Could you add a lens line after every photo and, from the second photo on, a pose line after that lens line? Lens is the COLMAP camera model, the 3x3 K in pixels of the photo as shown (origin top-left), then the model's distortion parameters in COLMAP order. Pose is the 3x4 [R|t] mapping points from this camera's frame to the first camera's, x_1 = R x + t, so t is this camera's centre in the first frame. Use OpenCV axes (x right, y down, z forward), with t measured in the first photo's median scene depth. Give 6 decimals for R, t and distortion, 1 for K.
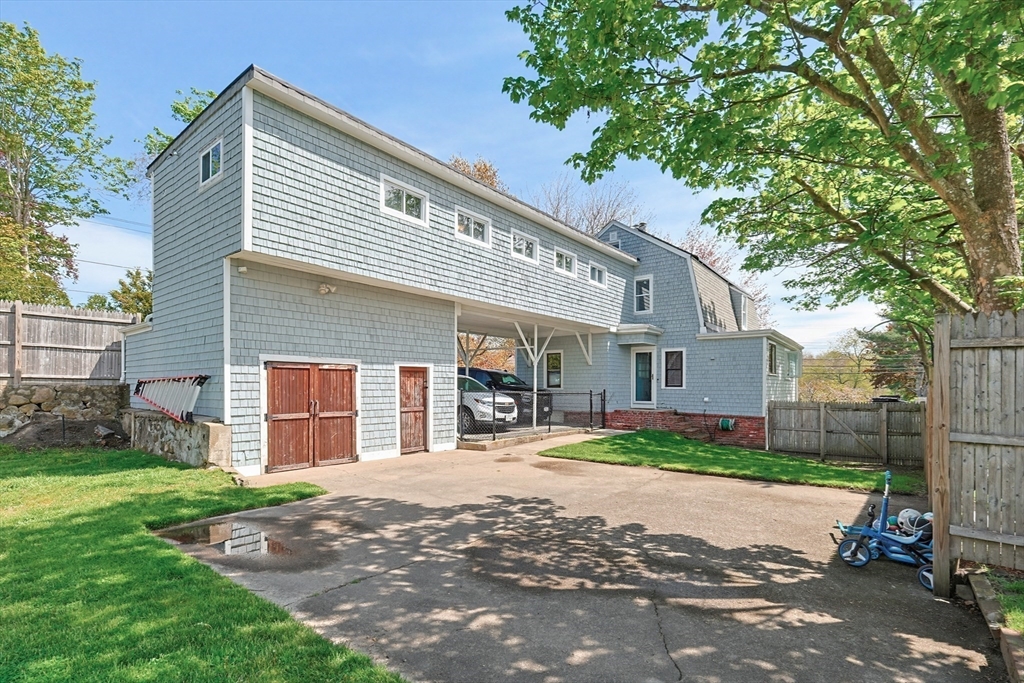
lens RADIAL K [[469.7, 0, 498.7], [0, 469.7, 385.7], [0, 0, 1]] dist [-0.000183, -0.000192]
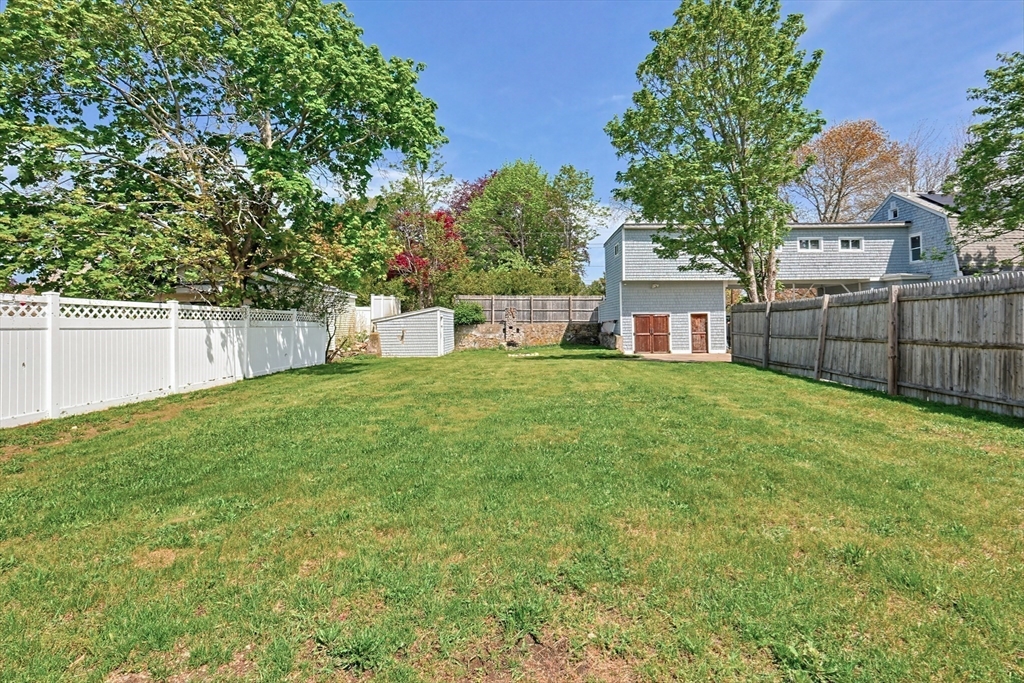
lens RADIAL K [[469.7, 0, 511.2], [0, 469.7, 332.7], [0, 0, 1]] dist [-0.000183, -0.000192]
pose [[0.611361, 0.004120, -0.791341, 0.997173], [0.012502, 0.999811, 0.014863, 0.005222], [0.791253, -0.018980, 0.611195, -1.016370]]
